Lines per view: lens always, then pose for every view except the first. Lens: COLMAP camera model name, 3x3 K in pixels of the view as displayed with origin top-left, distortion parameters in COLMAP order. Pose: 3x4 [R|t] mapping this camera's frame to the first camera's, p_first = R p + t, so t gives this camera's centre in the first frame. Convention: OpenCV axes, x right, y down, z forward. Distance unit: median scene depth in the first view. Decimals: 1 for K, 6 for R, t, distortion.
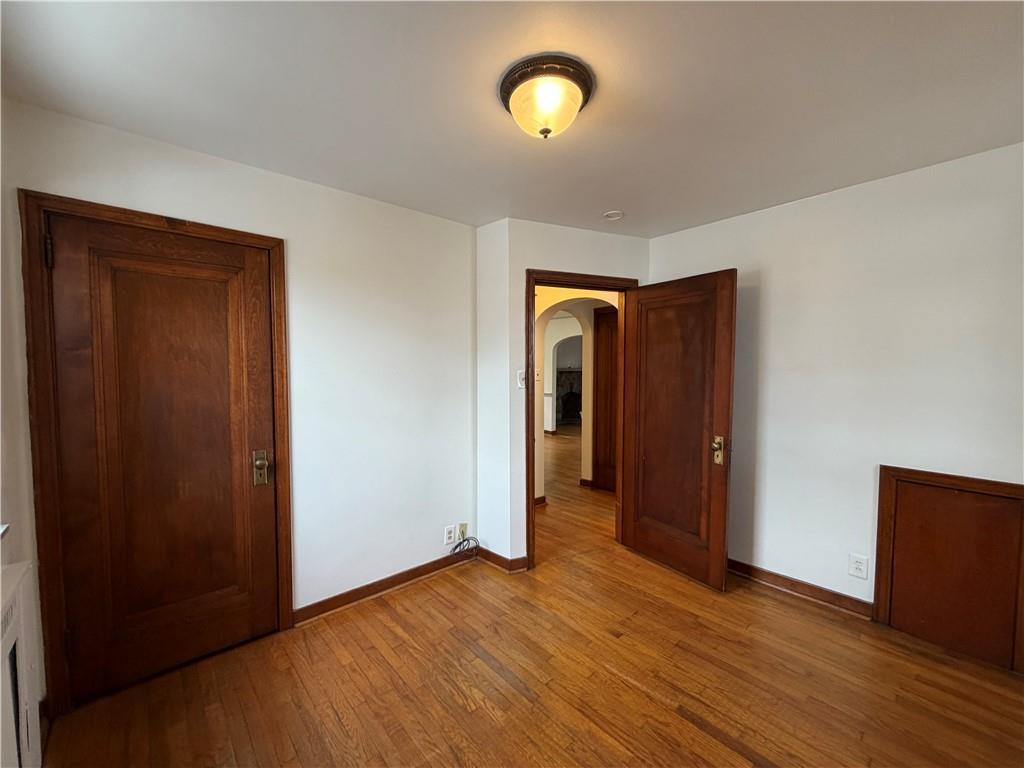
lens RADIAL K [[405.3, 0, 512.0], [0, 405.3, 384.0], [0, 0, 1]] dist [-0.000020, 0.000097]
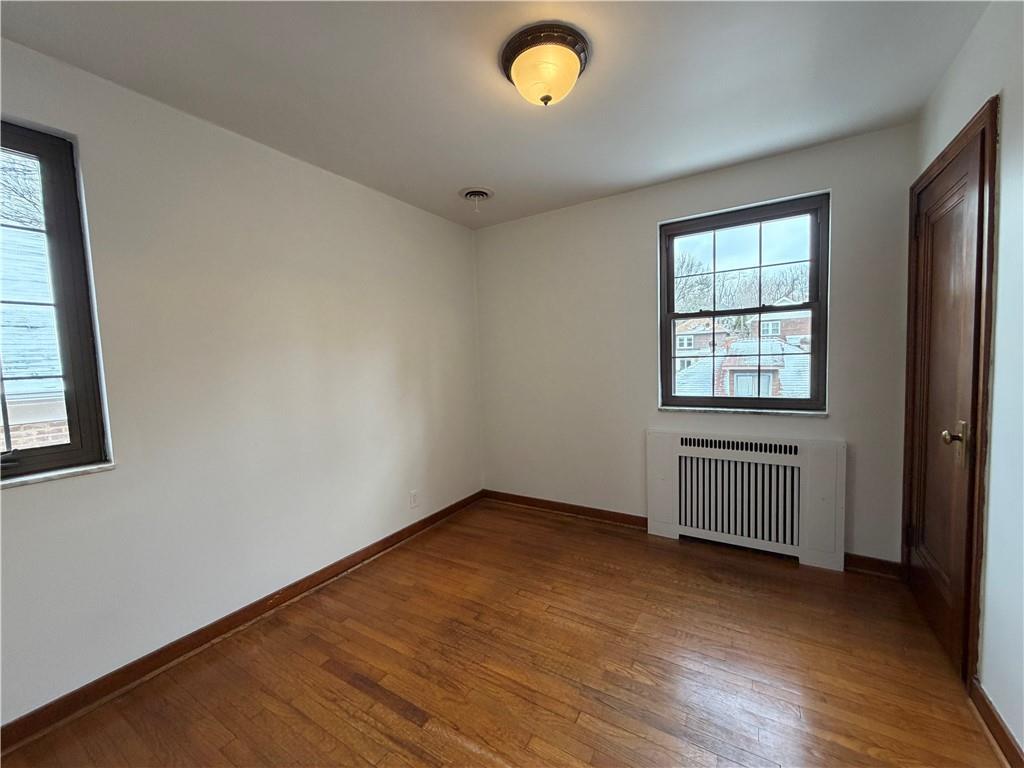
lens RADIAL K [[405.3, 0, 512.0], [0, 405.3, 384.0], [0, 0, 1]] dist [-0.000020, 0.000097]
pose [[-0.957095, 0.050153, -0.285400, 0.462600], [0.020179, 0.994053, 0.107011, 0.001768], [0.289070, 0.096661, -0.952416, 1.874980]]
